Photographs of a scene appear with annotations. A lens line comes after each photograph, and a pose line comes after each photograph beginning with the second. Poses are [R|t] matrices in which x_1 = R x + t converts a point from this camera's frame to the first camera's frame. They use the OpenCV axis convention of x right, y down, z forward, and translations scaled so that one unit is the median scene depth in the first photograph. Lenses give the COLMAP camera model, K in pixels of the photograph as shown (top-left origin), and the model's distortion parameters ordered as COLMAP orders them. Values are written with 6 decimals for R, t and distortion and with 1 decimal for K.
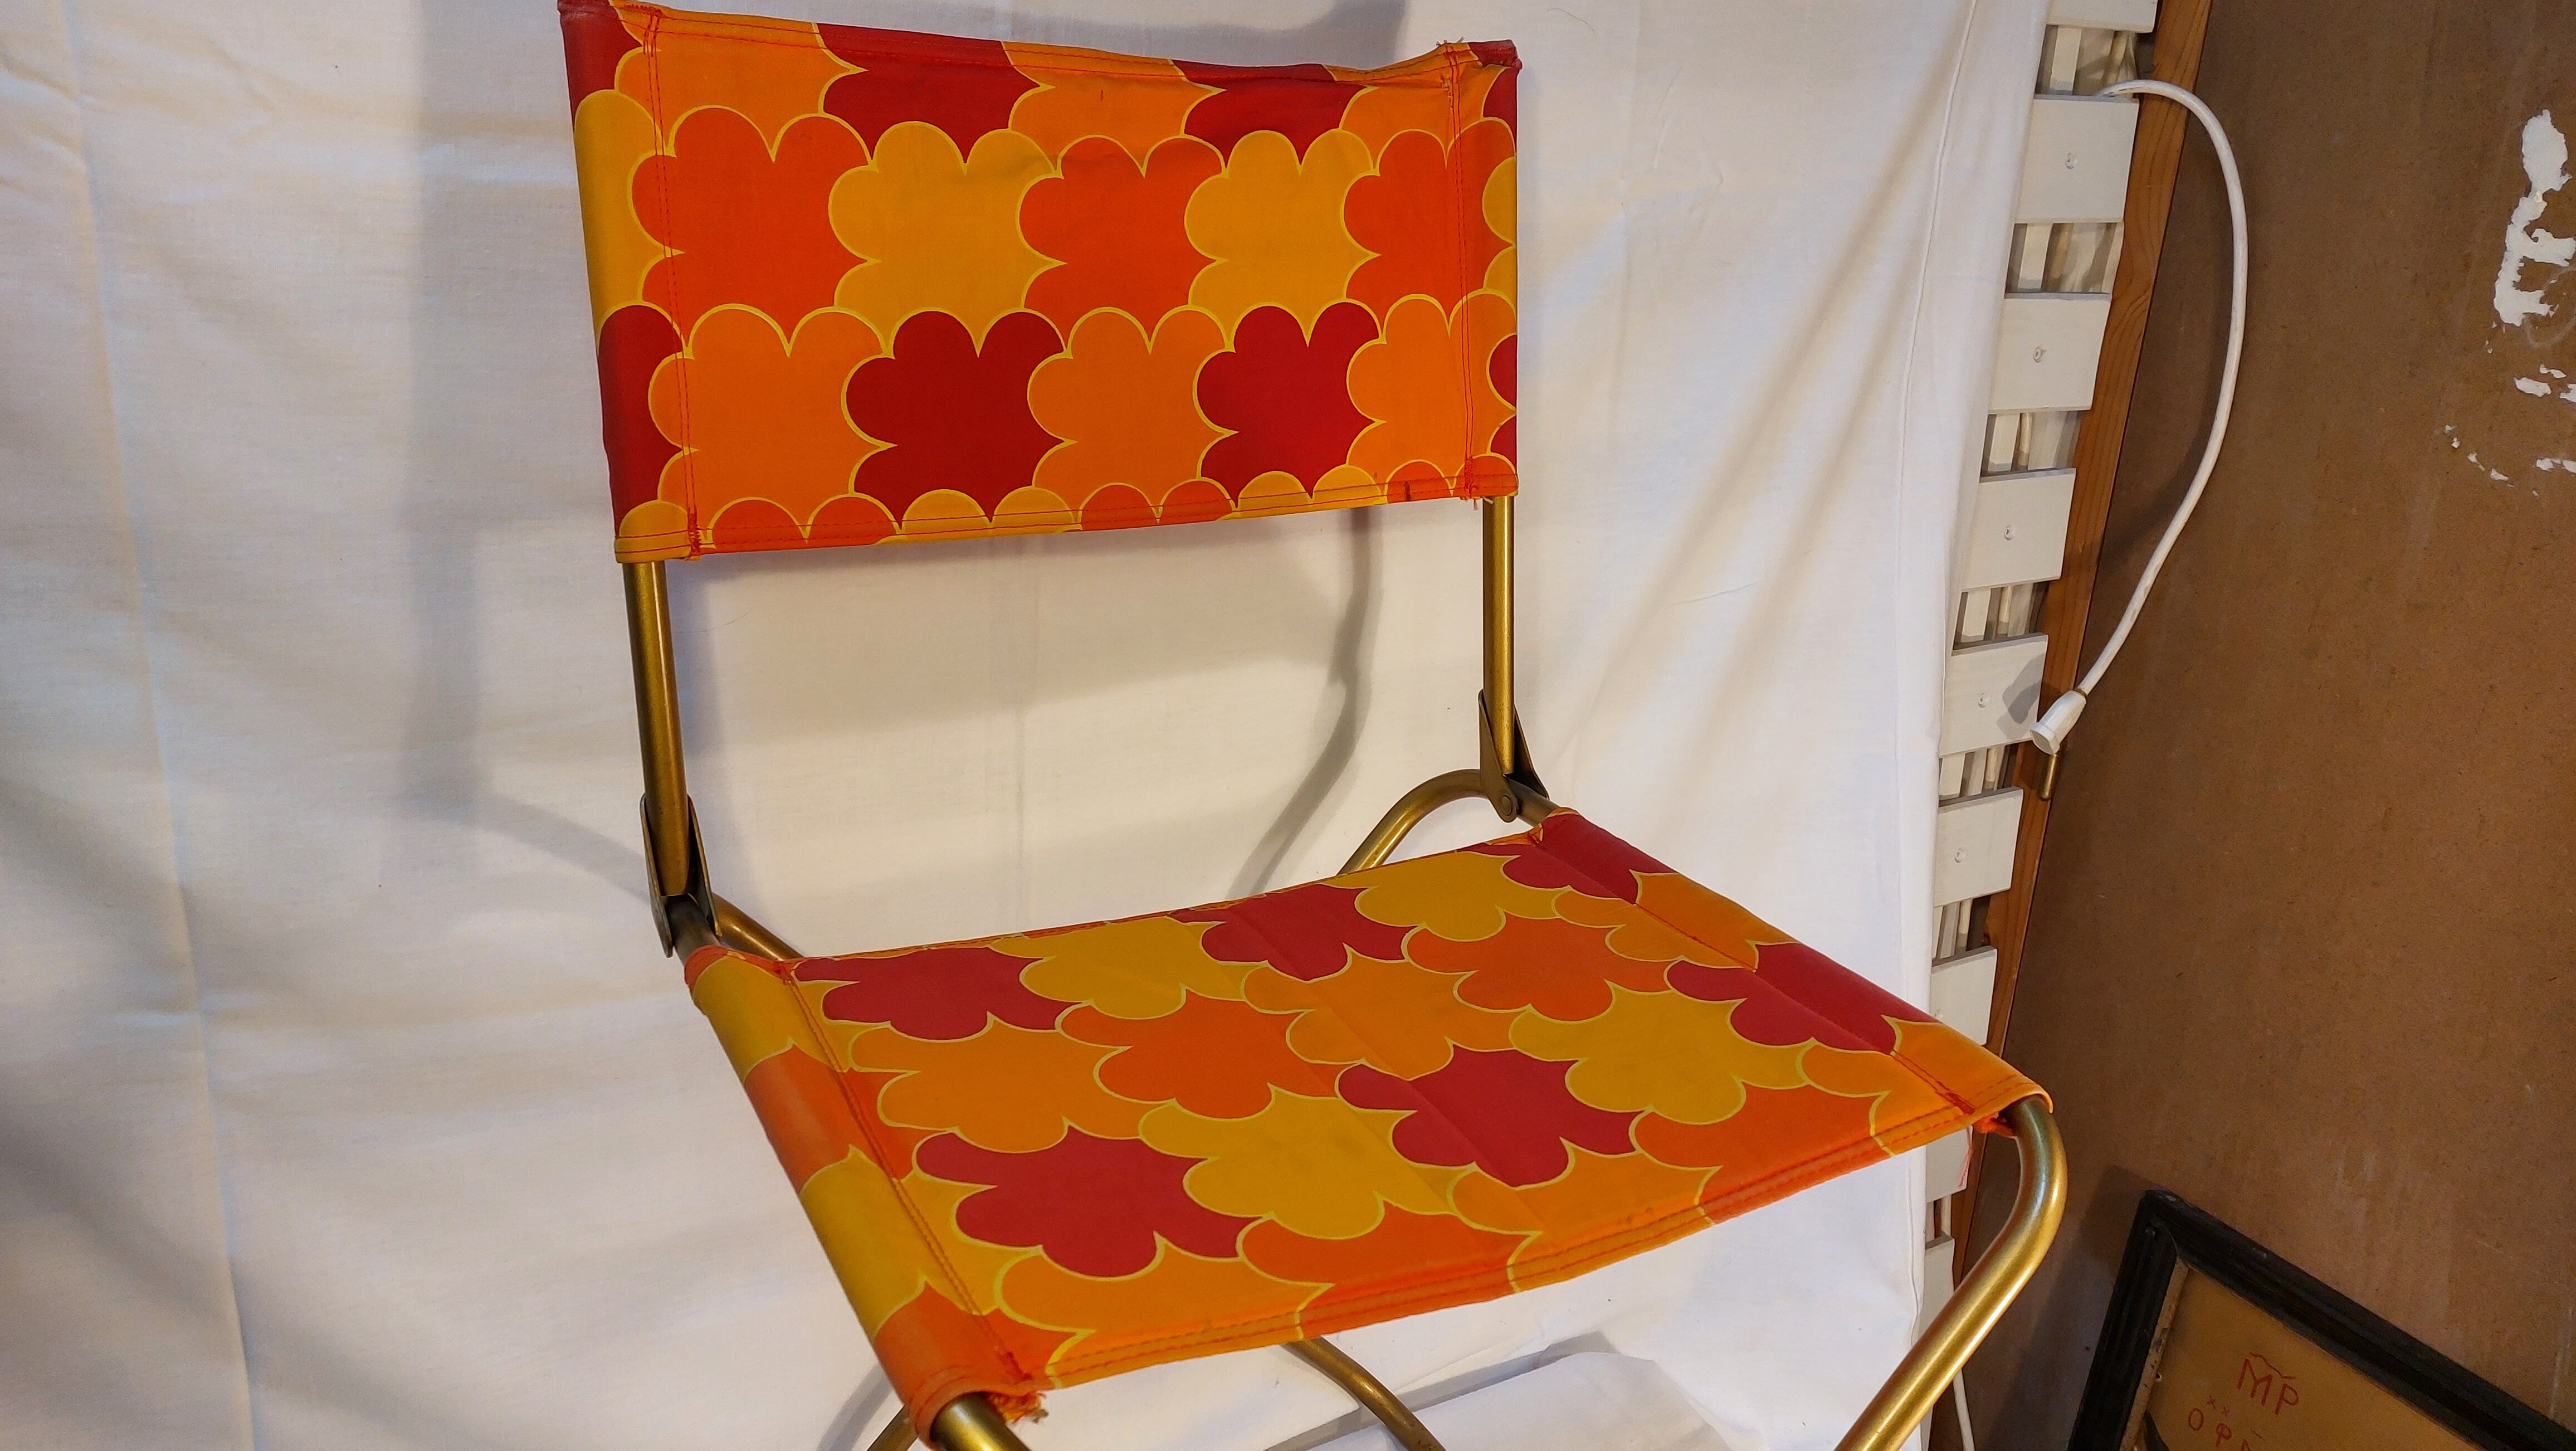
lens RADIAL K [[1810.5, 0, 1294.1], [0, 1810.5, 706.6], [0, 0, 1]] dist [0.046938, -0.039358]
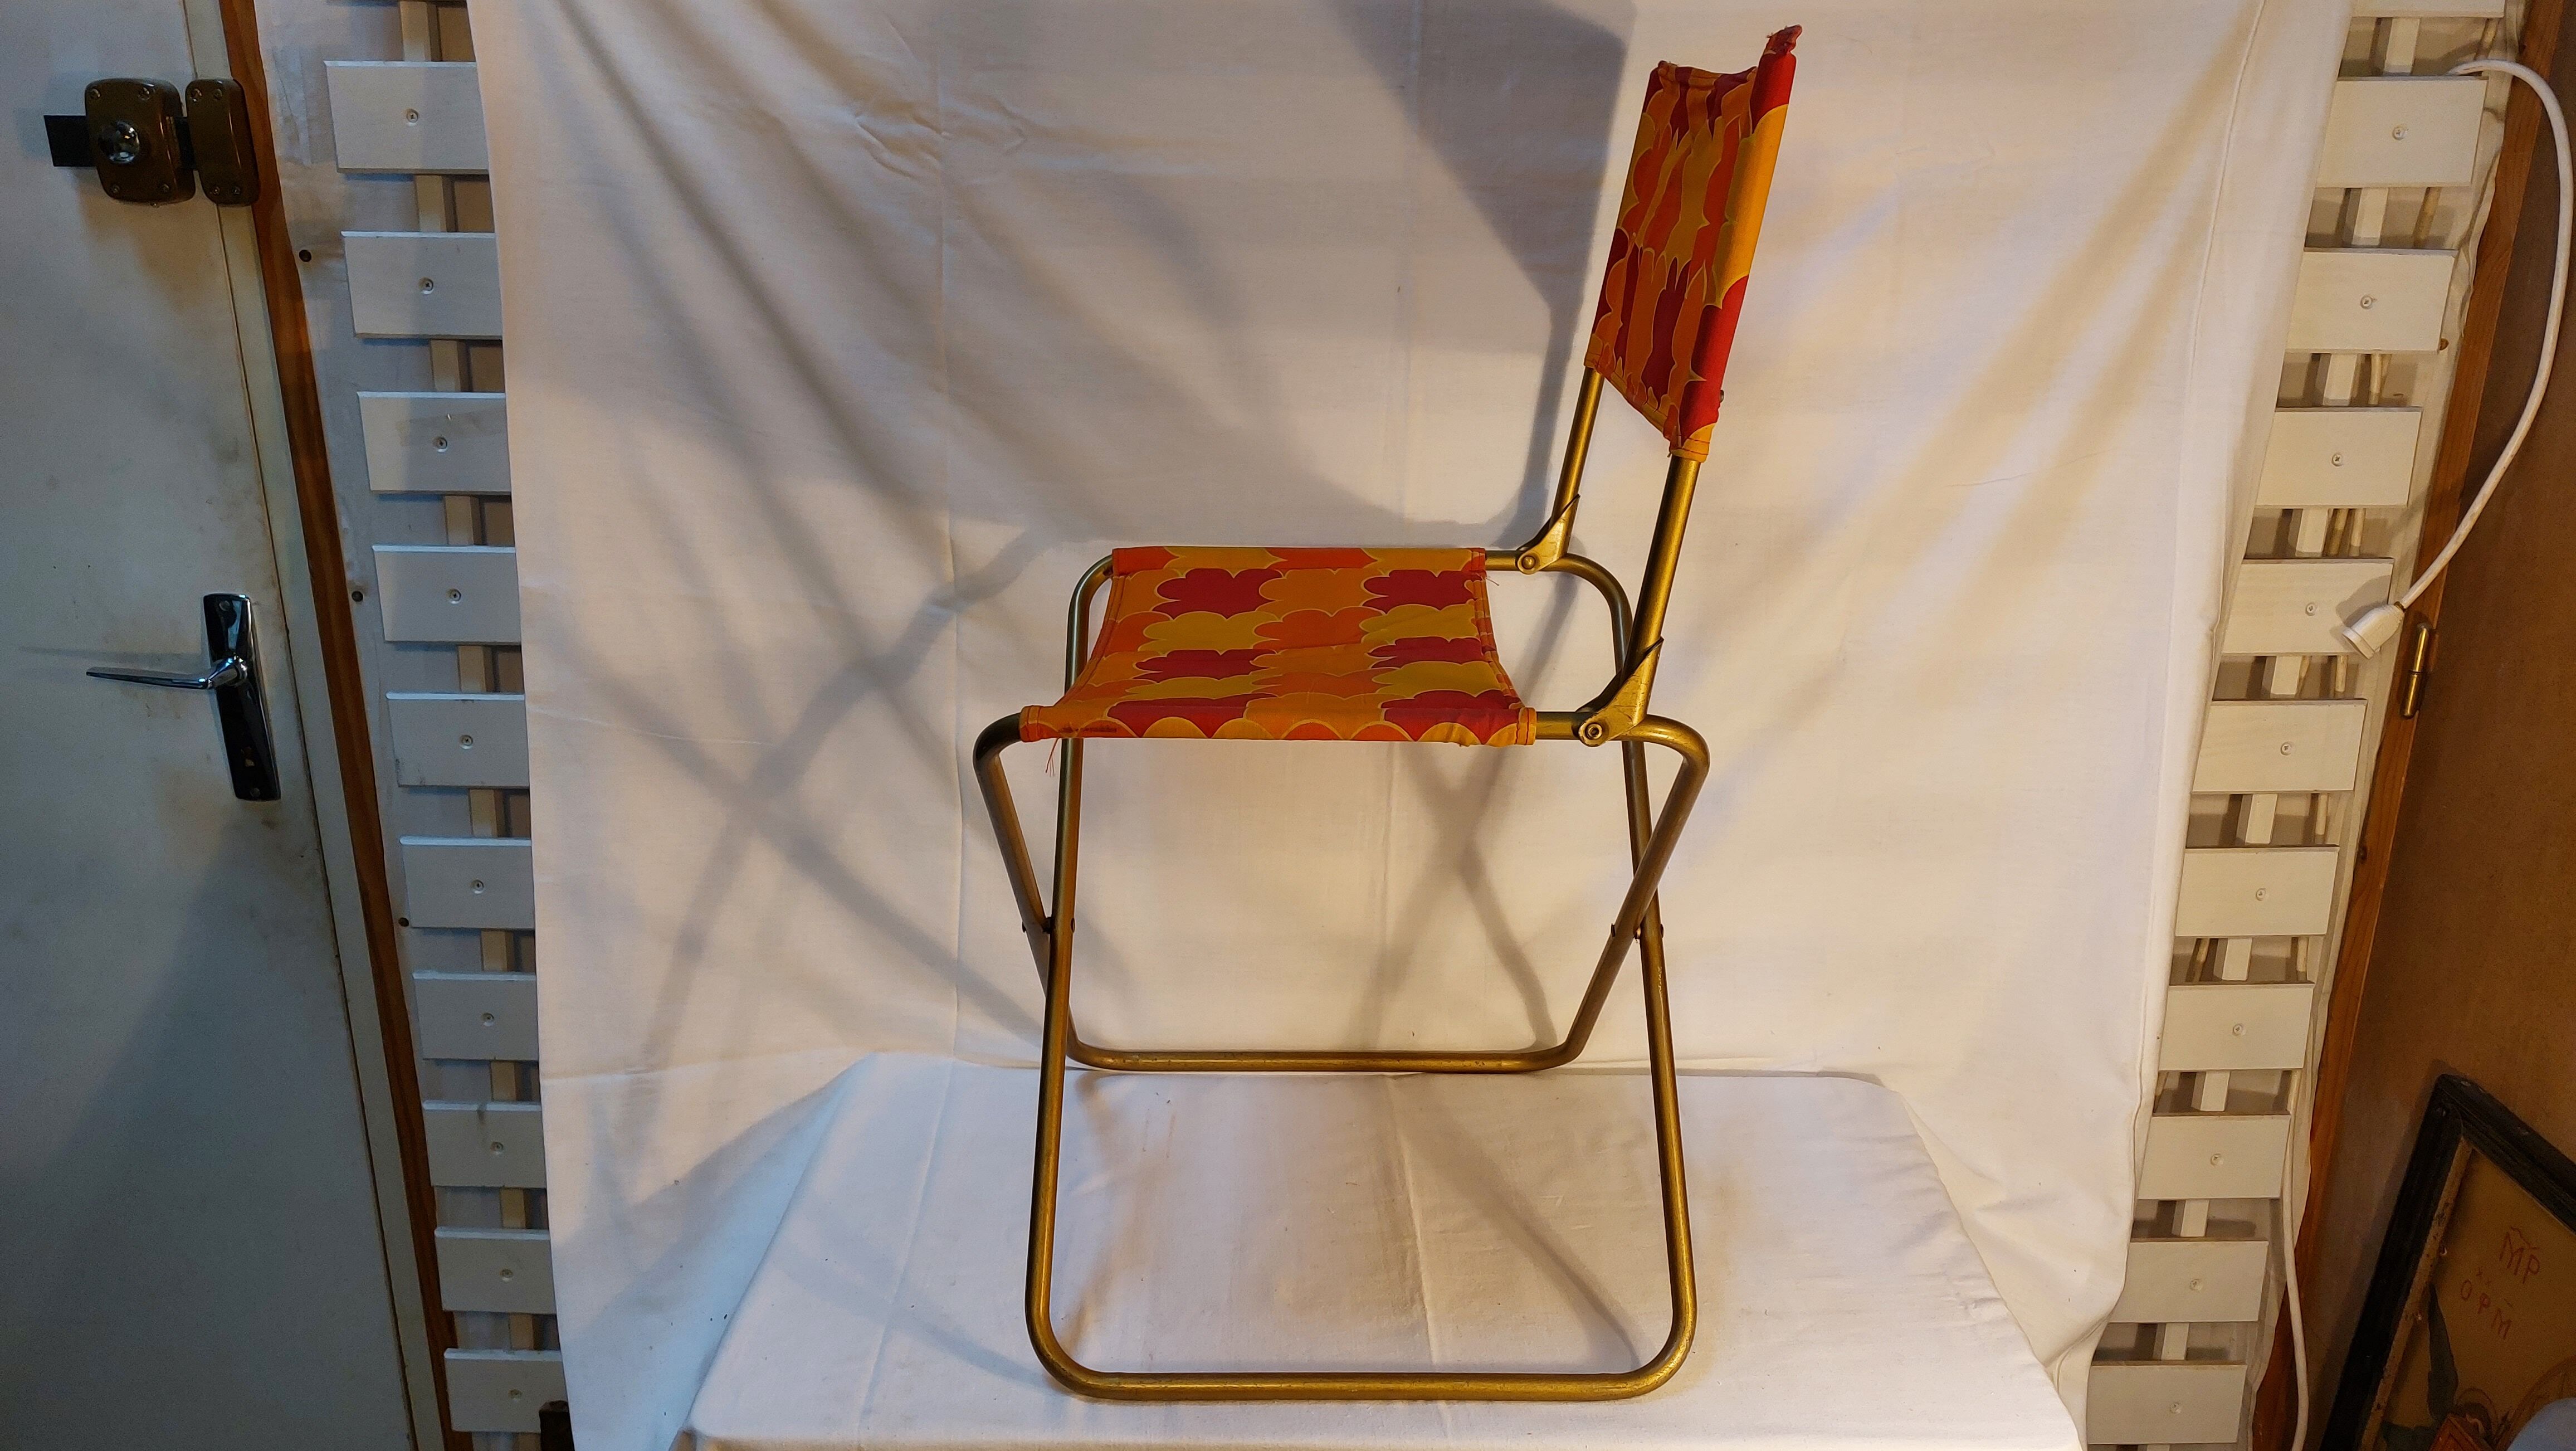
lens RADIAL K [[1810.5, 0, 1318.1], [0, 1810.5, 708.0], [0, 0, 1]] dist [0.046938, -0.039358]
pose [[0.877899, 0.105111, -0.467167, 0.564202], [-0.119983, 0.992774, -0.002101, 0.202779], [0.463570, 0.057897, 0.884167, -0.439974]]
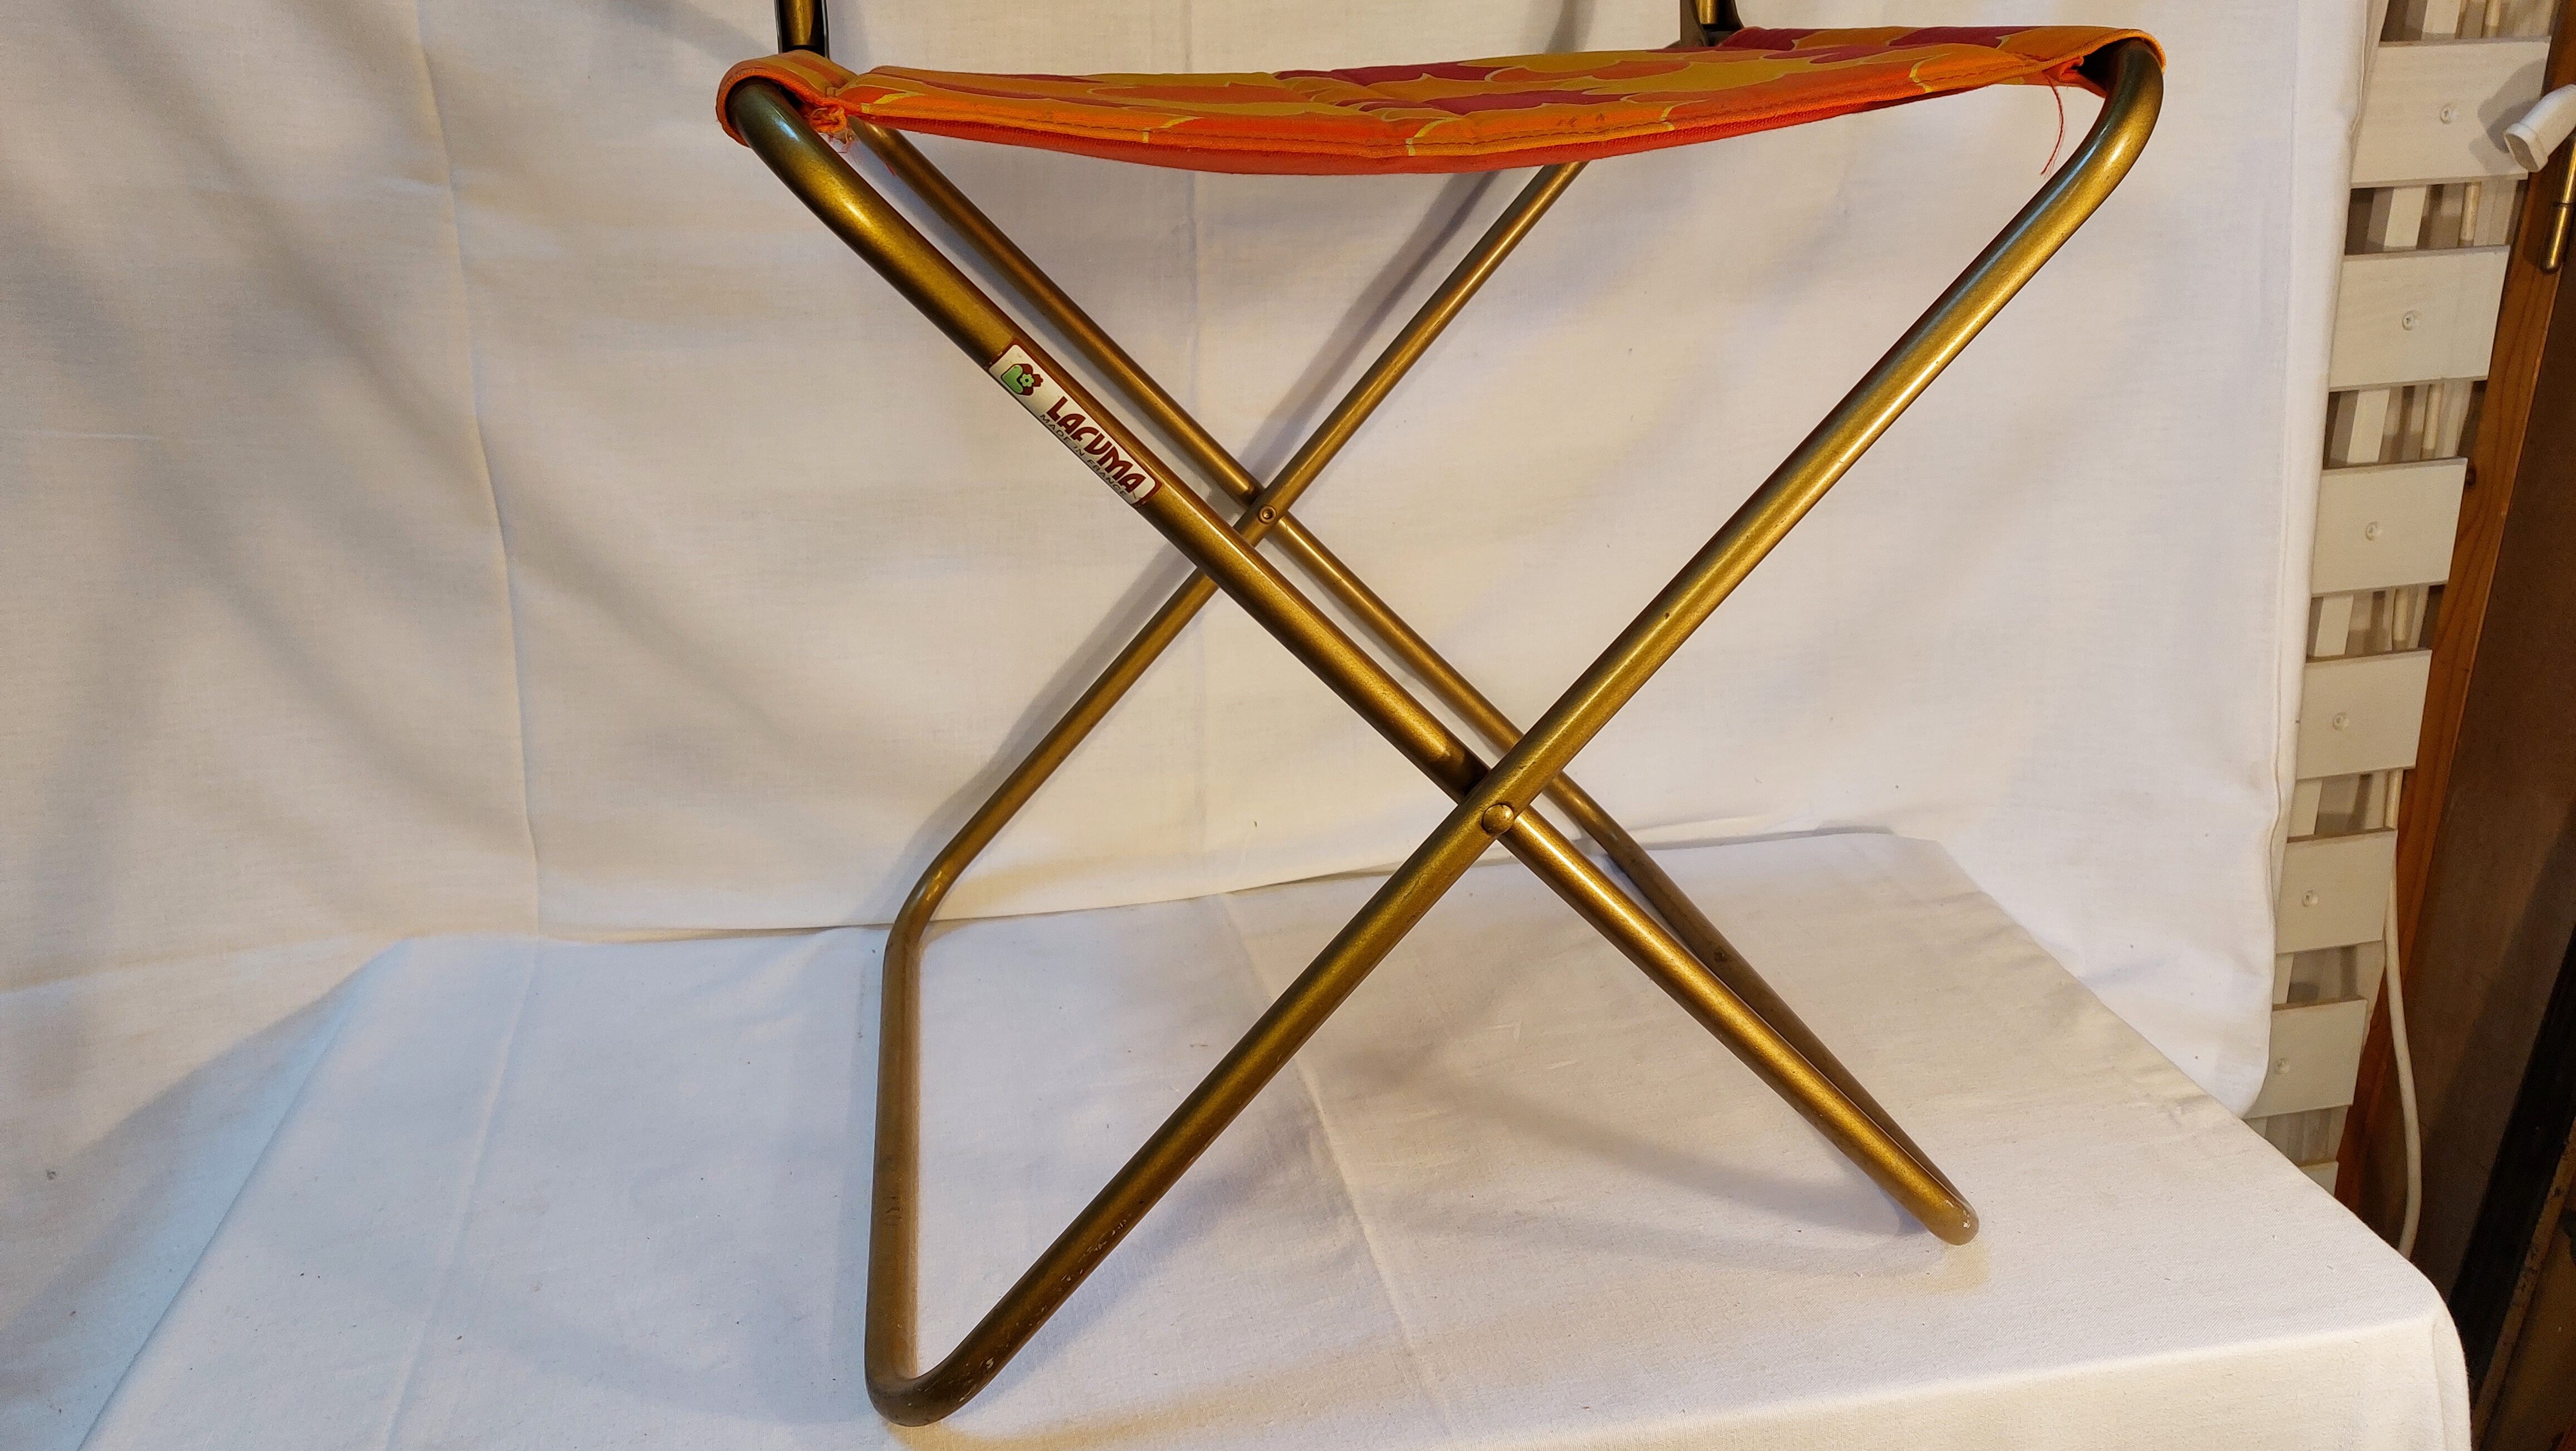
lens RADIAL K [[1810.5, 0, 1278.4], [0, 1810.5, 735.0], [0, 0, 1]] dist [0.046938, -0.039358]
pose [[0.943261, 0.051039, -0.328105, 0.254945], [-0.040179, 0.998400, 0.039801, 0.395204], [0.329611, -0.024360, 0.943802, 0.072318]]
